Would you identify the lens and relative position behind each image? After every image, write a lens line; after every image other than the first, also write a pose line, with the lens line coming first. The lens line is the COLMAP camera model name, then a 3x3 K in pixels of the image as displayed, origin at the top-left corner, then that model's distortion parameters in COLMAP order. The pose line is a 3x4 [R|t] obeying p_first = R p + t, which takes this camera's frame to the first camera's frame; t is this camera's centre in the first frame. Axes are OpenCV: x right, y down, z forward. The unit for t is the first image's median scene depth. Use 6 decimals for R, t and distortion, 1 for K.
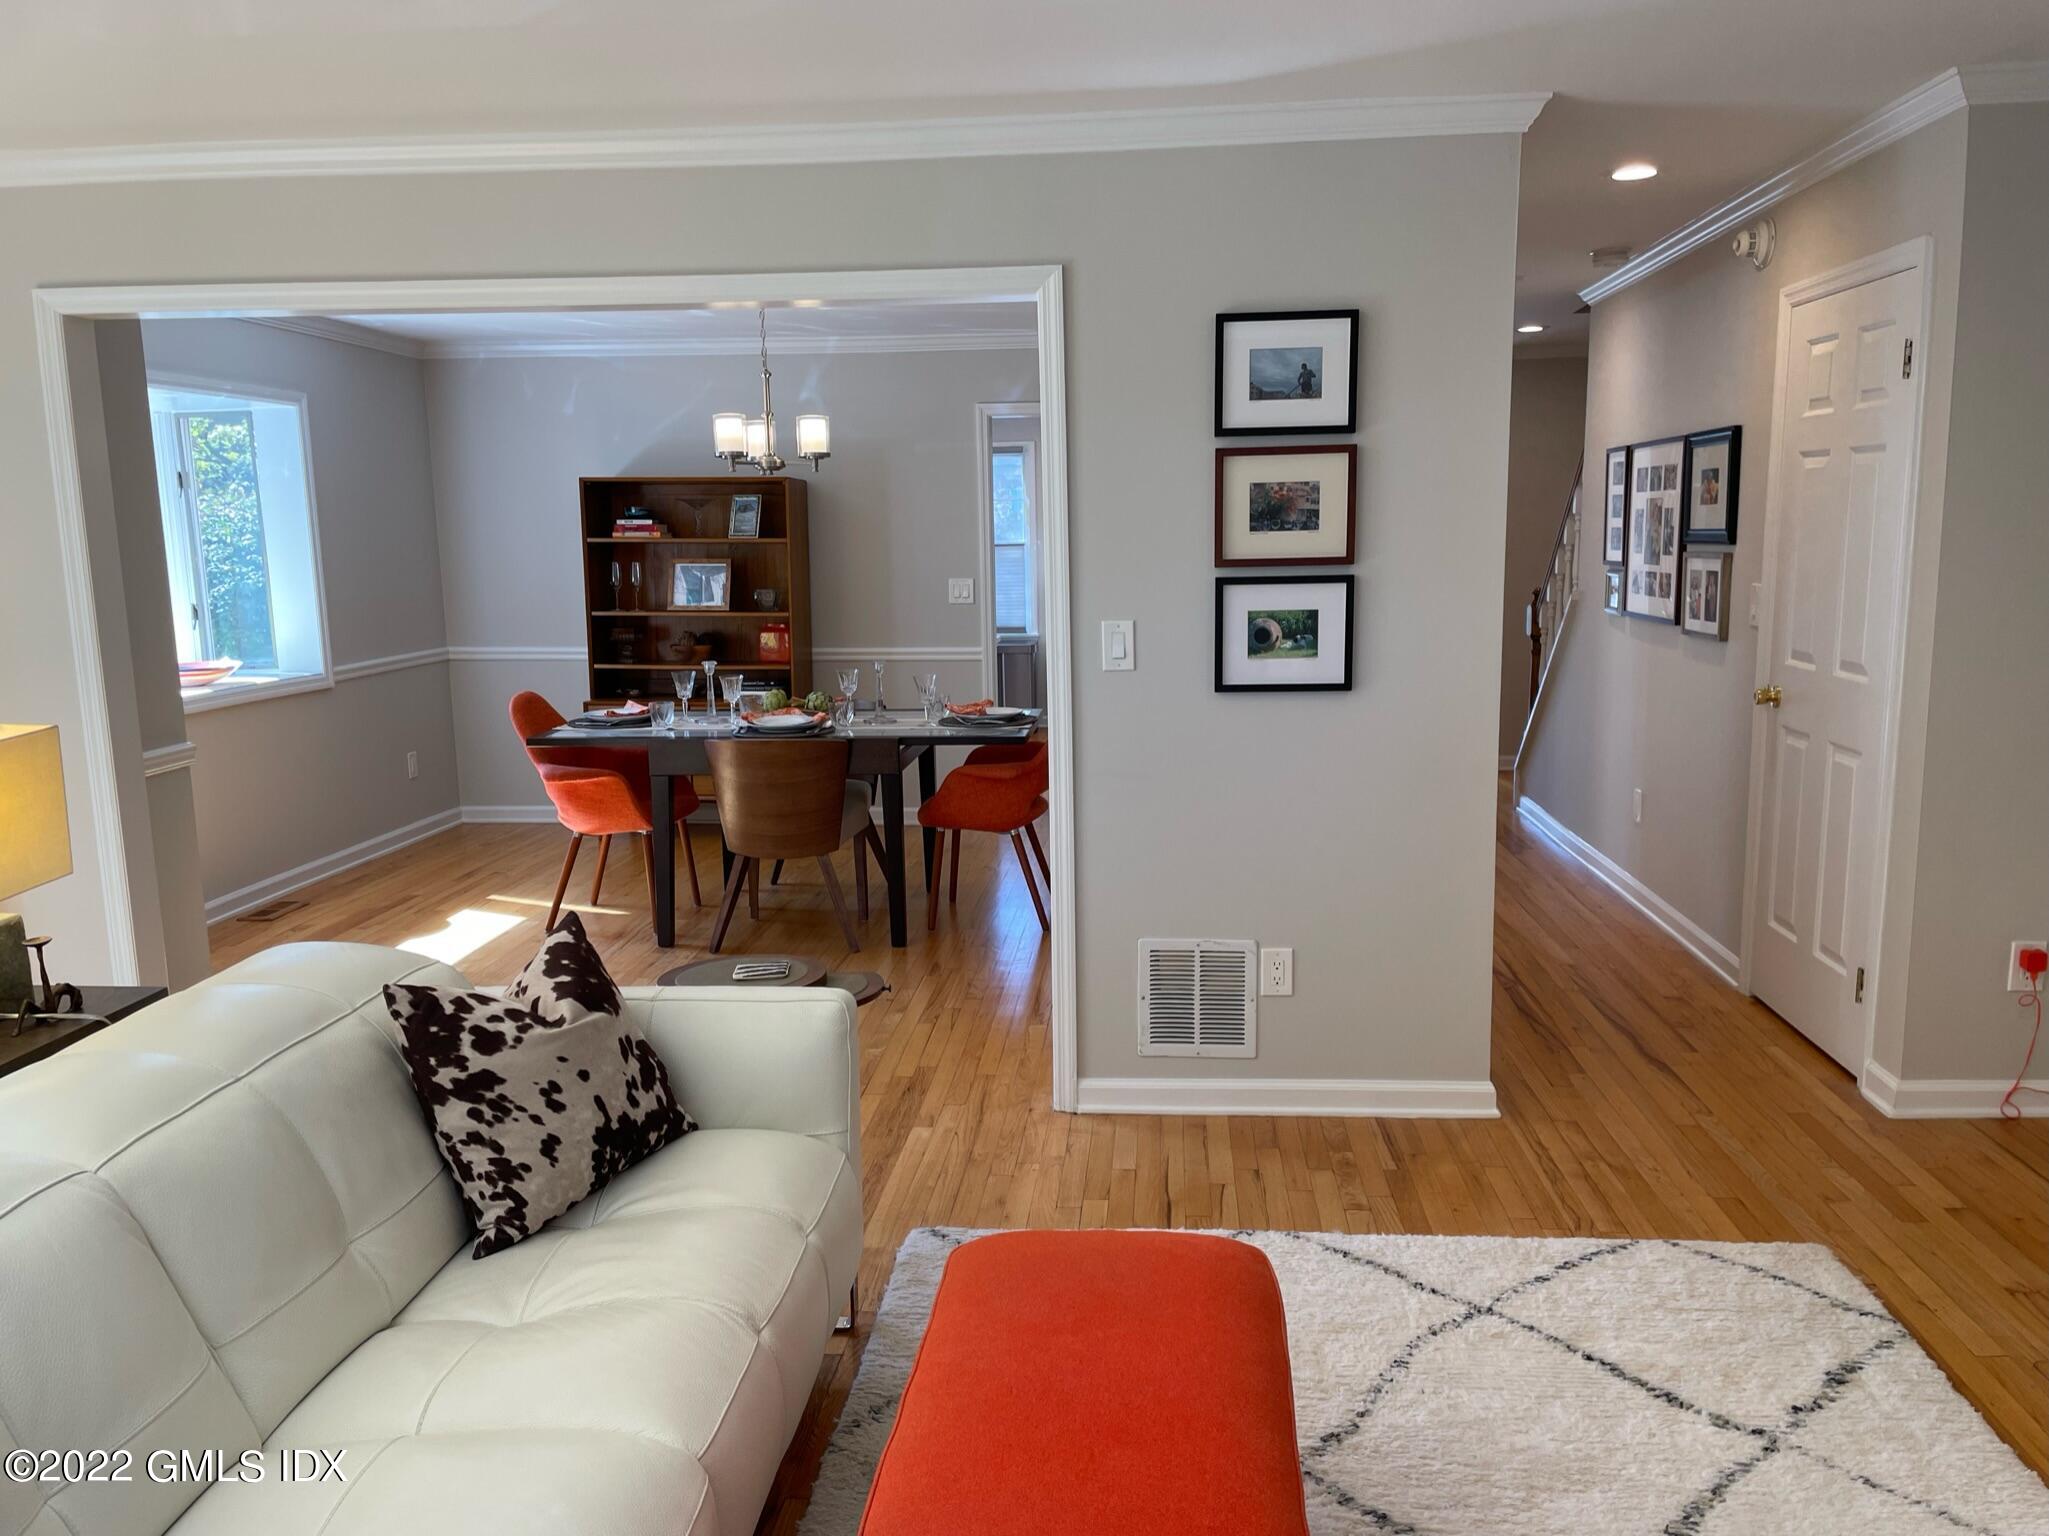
lens RADIAL K [[1543.9, 0, 1034.7], [0, 1543.9, 782.6], [0, 0, 1]] dist [0.099843, -0.127522]
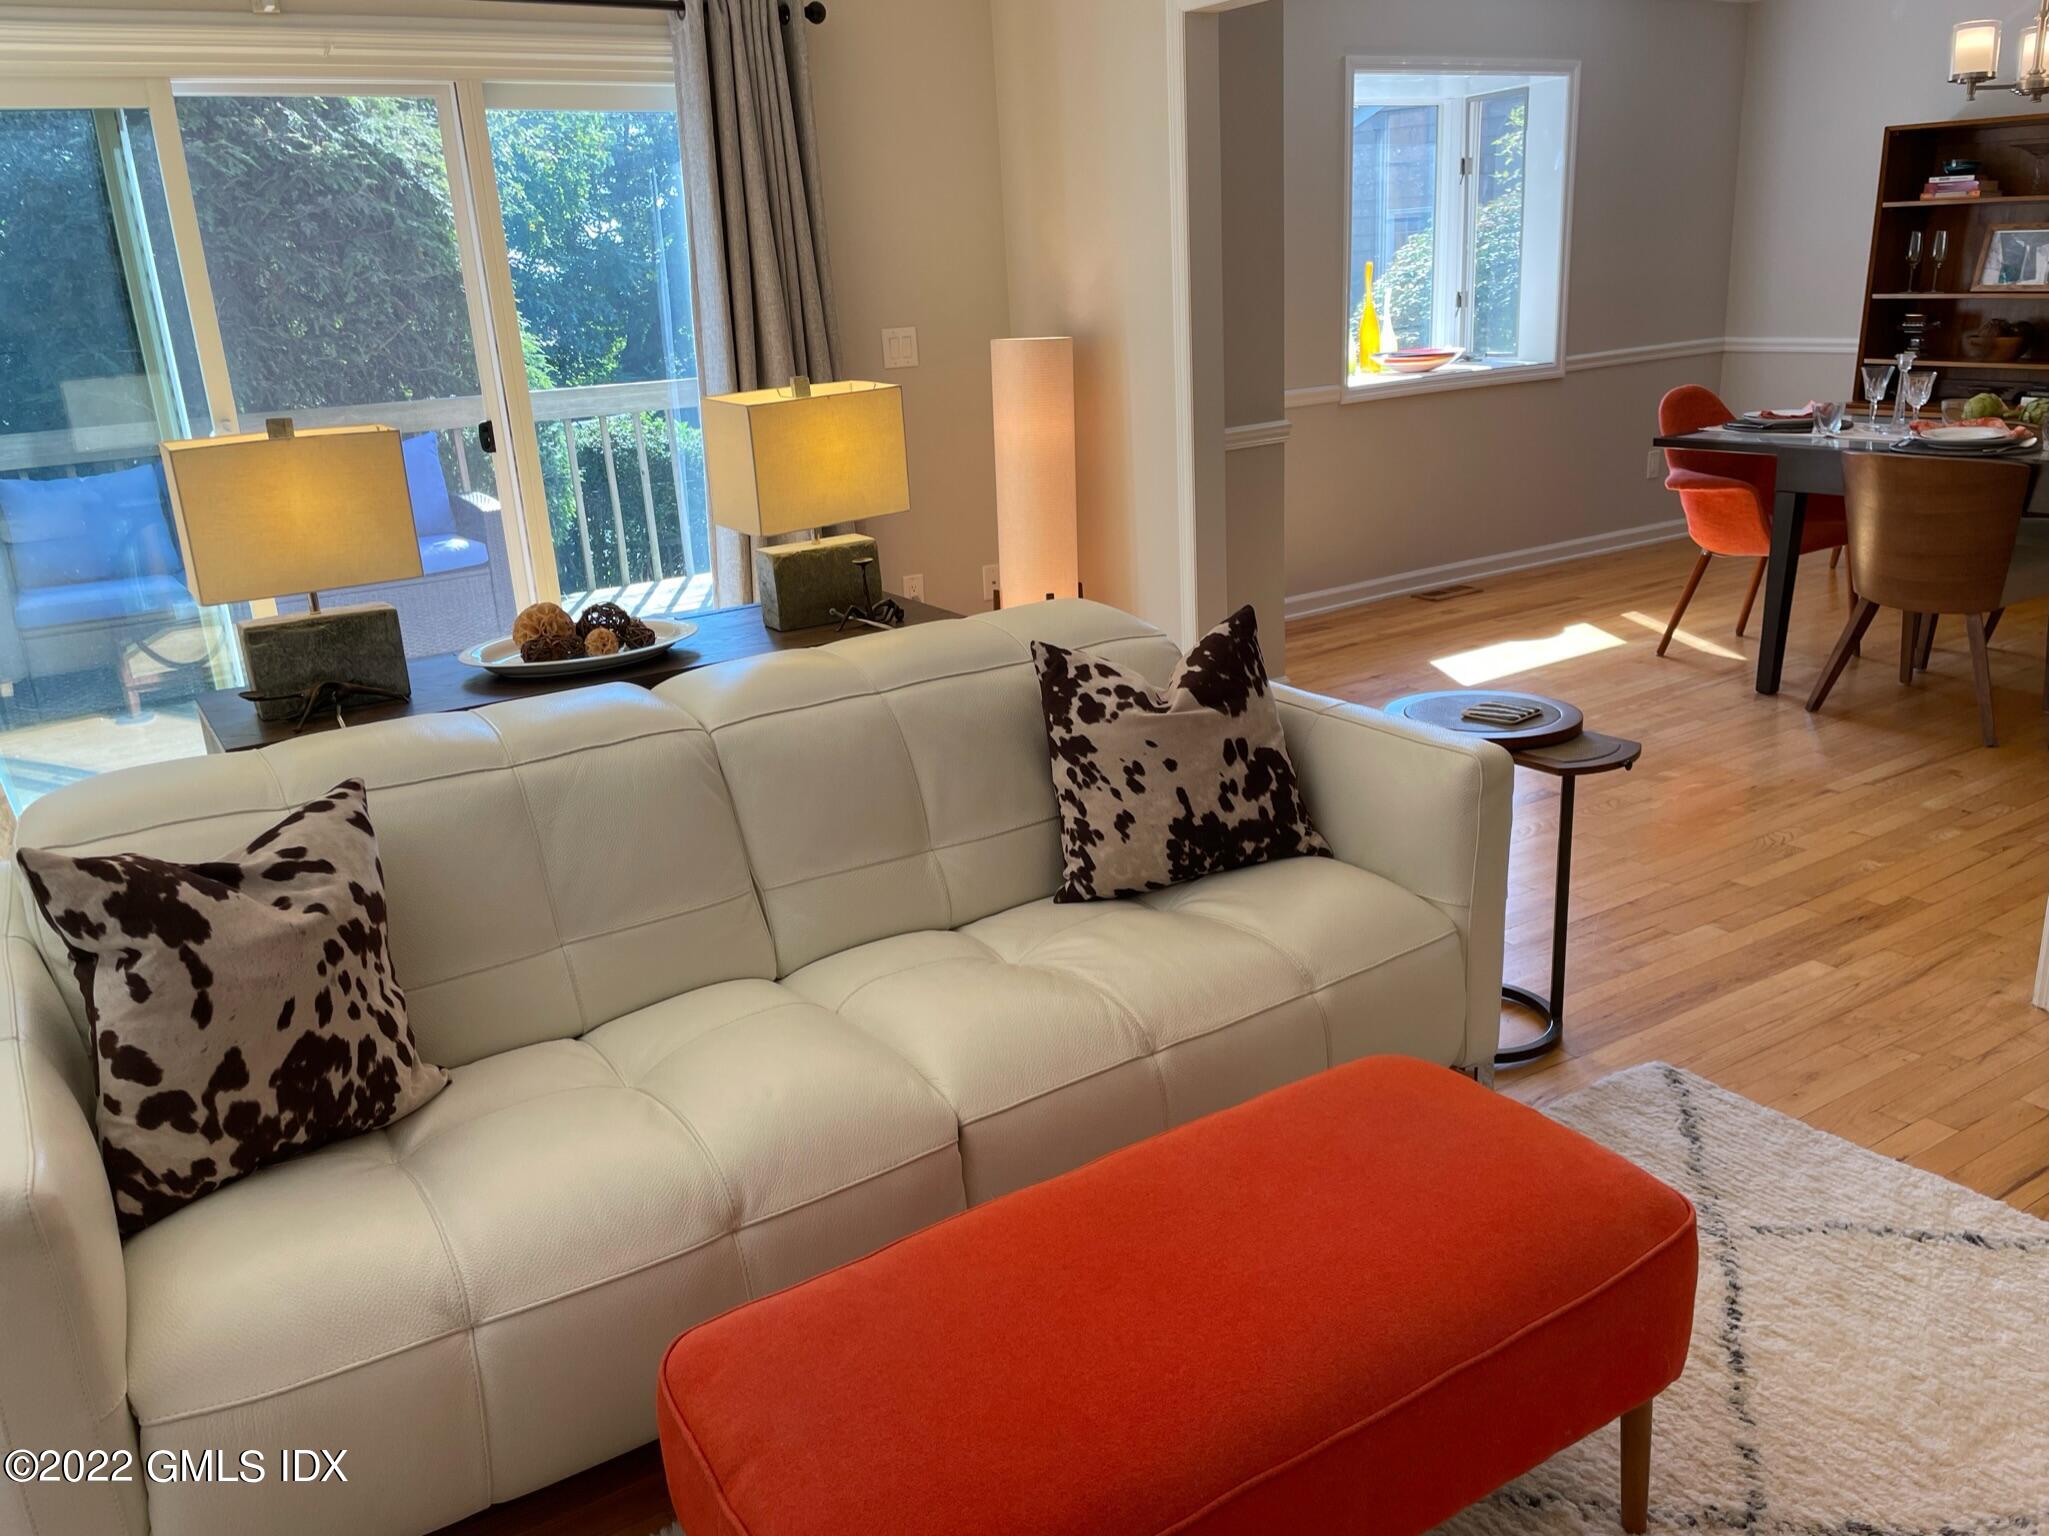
lens RADIAL K [[1544.7, 0, 1035.5], [0, 1544.7, 757.7], [0, 0, 1]] dist [0.098626, -0.127213]
pose [[0.611471, 0.219516, -0.760208, 0.279207], [-0.086933, 0.973569, 0.211201, -0.012821], [0.786477, -0.063056, 0.614392, 0.218380]]
